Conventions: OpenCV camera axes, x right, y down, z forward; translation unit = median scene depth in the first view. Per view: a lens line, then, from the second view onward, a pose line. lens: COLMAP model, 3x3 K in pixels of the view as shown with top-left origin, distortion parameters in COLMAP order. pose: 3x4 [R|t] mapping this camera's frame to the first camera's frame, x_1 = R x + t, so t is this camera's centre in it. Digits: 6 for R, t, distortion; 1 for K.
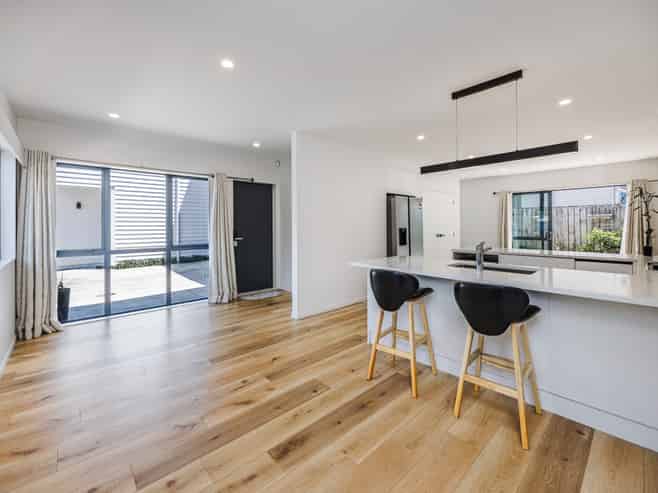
lens RADIAL K [[300.1, 0, 338.0], [0, 300.1, 224.2], [0, 0, 1]] dist [0.023189, 0.000065]
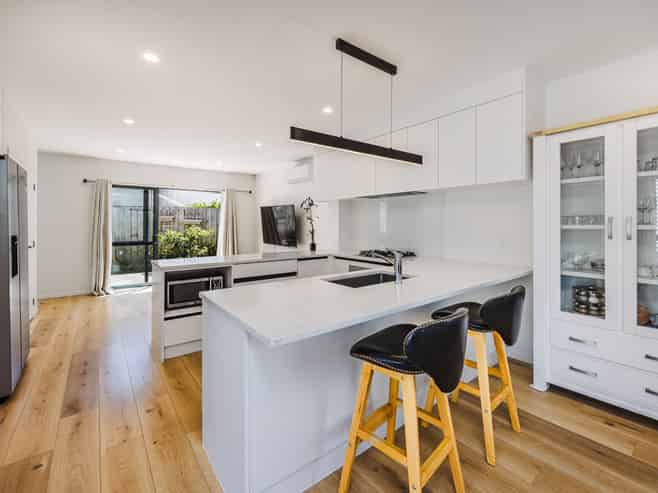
lens RADIAL K [[300.1, 0, 338.0], [0, 300.1, 224.2], [0, 0, 1]] dist [0.023189, 0.000065]
pose [[0.077518, 0.010459, 0.996936, -0.312997], [-0.001588, 0.999945, -0.010367, 0.005931], [-0.996990, -0.000779, 0.077530, 0.929488]]
